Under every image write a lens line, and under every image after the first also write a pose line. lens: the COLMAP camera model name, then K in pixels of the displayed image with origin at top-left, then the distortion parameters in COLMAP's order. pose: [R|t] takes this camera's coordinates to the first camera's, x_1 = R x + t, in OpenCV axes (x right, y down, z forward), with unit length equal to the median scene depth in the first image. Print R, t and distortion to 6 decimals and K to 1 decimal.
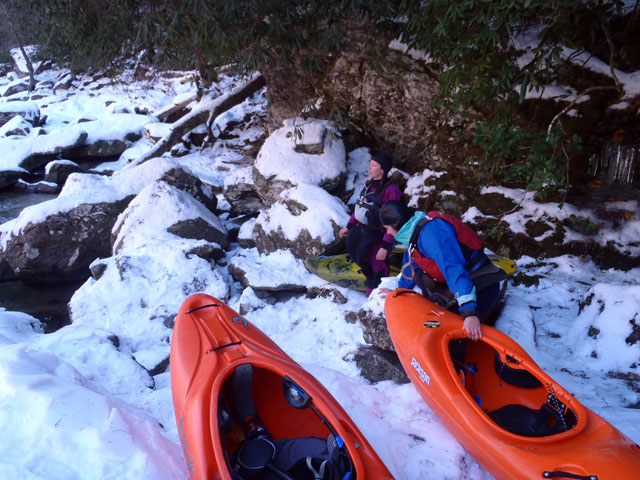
lens RADIAL K [[531.1, 0, 321.0], [0, 531.1, 240.3], [0, 0, 1]] dist [-0.075069, 0.030646]
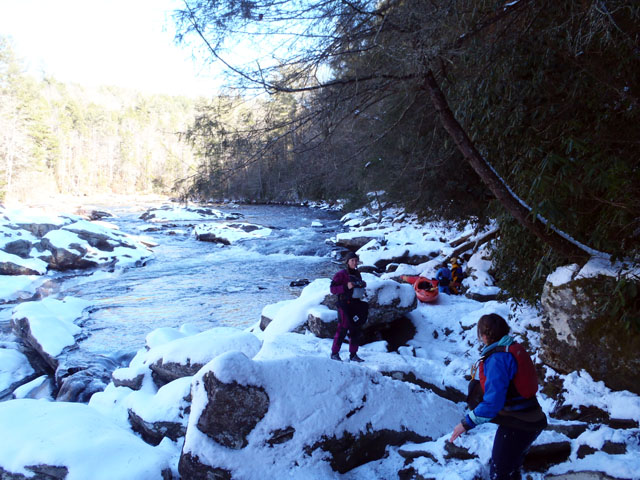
lens RADIAL K [[531.1, 0, 319.4], [0, 531.1, 239.4], [0, 0, 1]] dist [-0.075069, 0.030646]
pose [[0.831724, 0.032726, -0.554224, 0.251711], [-0.163335, 0.968507, -0.187928, 0.124326], [0.530620, 0.246828, 0.810875, -0.538946]]
